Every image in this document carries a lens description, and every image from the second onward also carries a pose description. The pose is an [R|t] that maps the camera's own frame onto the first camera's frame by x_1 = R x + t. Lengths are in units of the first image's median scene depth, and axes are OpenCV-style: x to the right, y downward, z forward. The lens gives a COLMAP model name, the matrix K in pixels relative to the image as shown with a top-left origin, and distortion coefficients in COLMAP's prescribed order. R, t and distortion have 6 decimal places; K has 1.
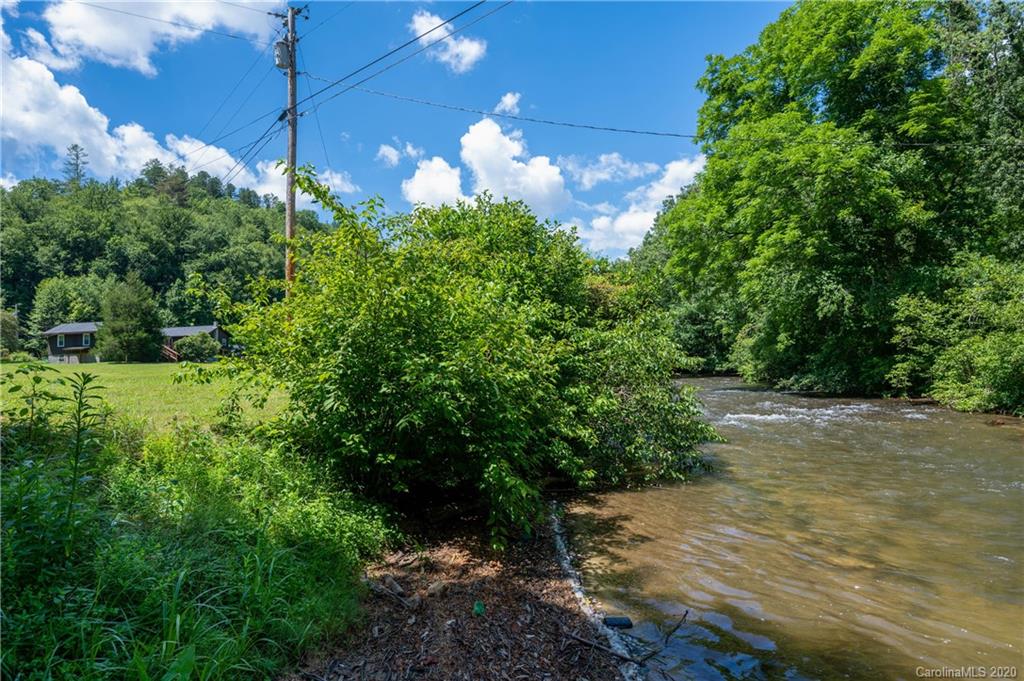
lens RADIAL K [[579.1, 0, 514.6], [0, 579.1, 338.7], [0, 0, 1]] dist [-0.002523, -0.003107]
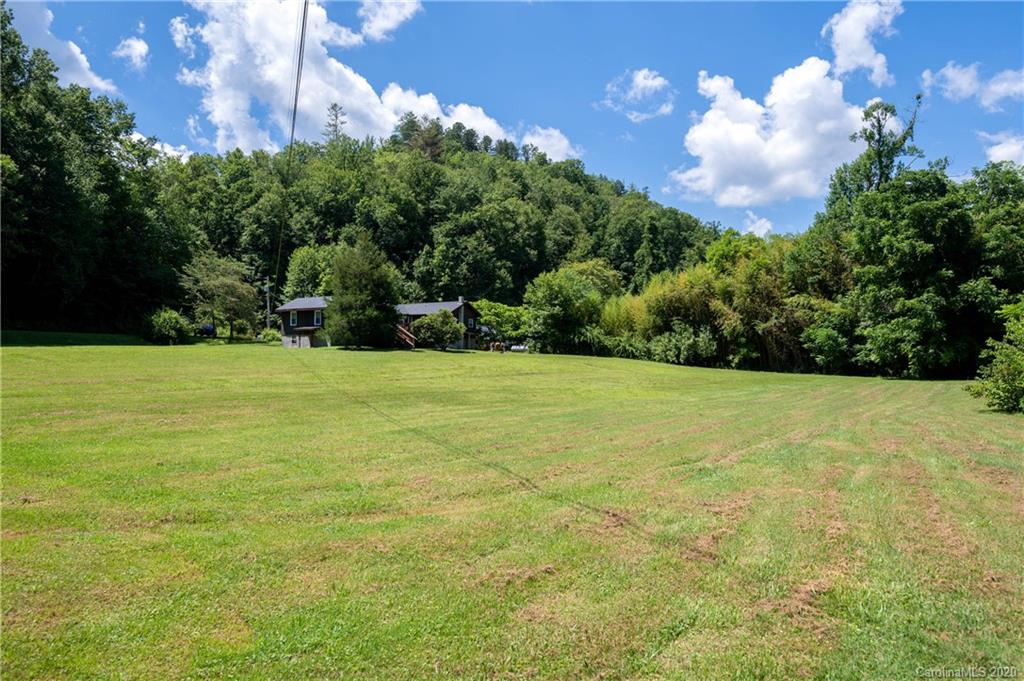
lens RADIAL K [[707.0, 0, 512.2], [0, 707.0, 340.9], [0, 0, 1]] dist [-0.006898, -0.000564]
pose [[0.913119, 0.030320, -0.406565, -0.046823], [-0.017361, 0.999218, 0.035526, -0.003198], [0.407324, -0.025381, 0.912931, 0.110927]]
